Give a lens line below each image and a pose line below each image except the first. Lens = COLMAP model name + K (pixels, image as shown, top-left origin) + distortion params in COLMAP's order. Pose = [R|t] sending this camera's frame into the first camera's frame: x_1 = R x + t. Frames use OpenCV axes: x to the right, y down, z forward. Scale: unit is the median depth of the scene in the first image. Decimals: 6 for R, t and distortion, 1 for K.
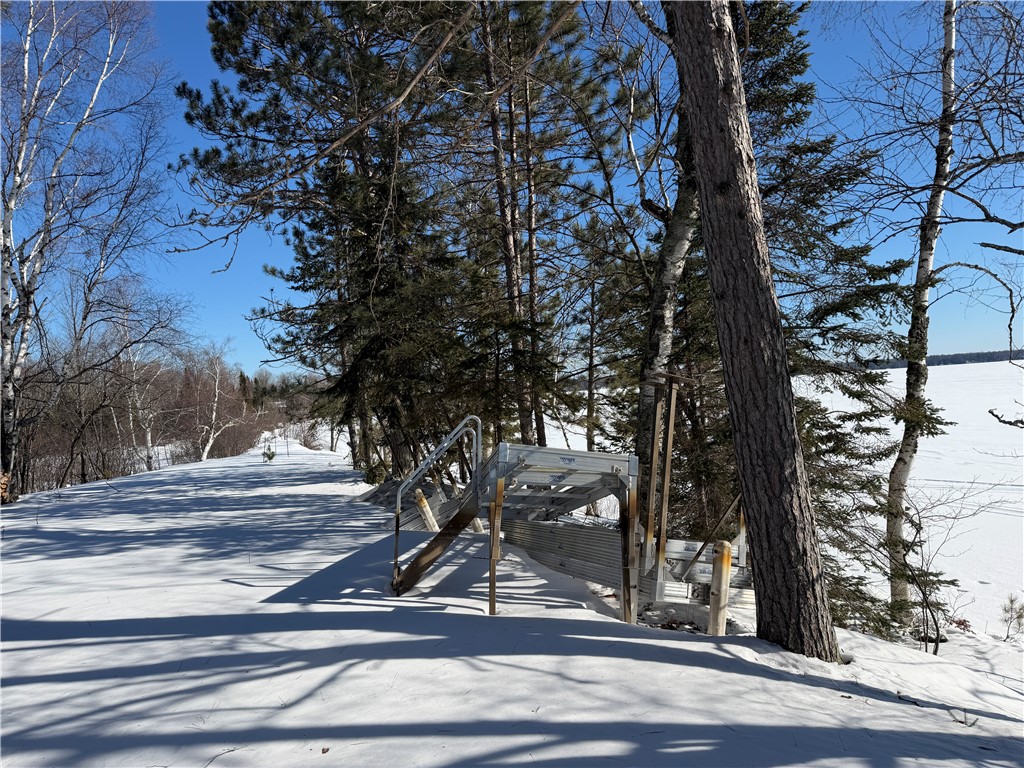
lens RADIAL K [[708.2, 0, 512.0], [0, 708.2, 384.0], [0, 0, 1]] dist [0.020679, -0.020045]
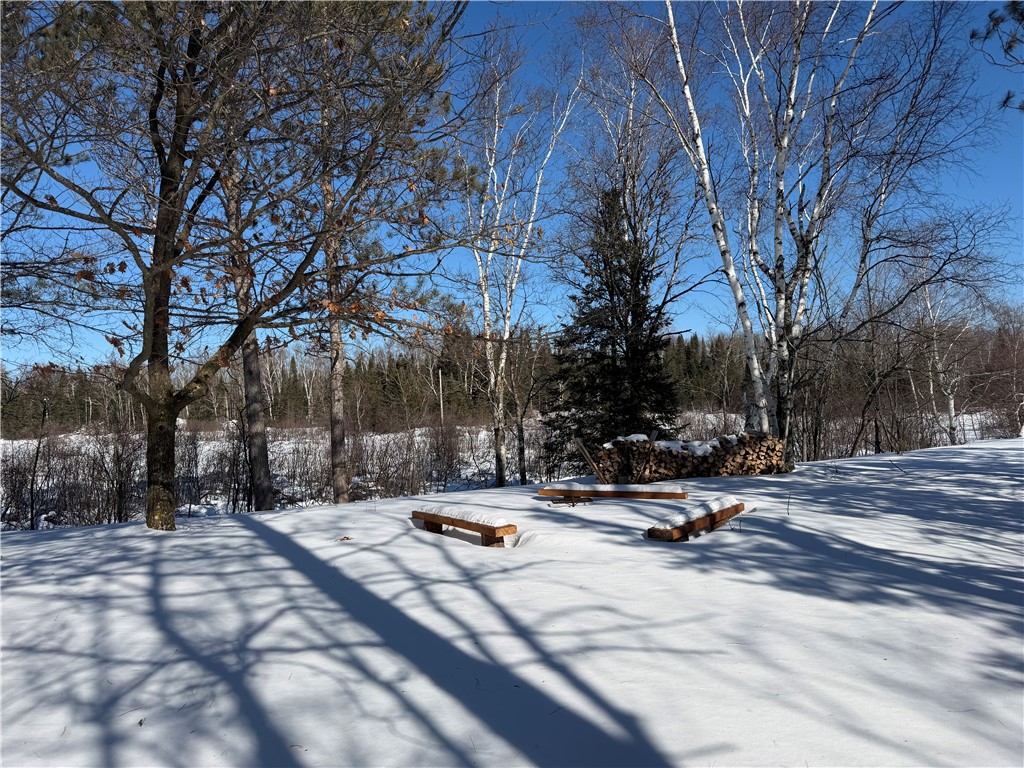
lens RADIAL K [[708.2, 0, 512.0], [0, 708.2, 384.0], [0, 0, 1]] dist [0.020679, -0.020045]
pose [[0.514686, 0.019940, -0.857147, -0.093995], [0.023332, 0.999034, 0.037251, 0.009690], [0.857061, -0.039171, 0.513723, 0.208227]]
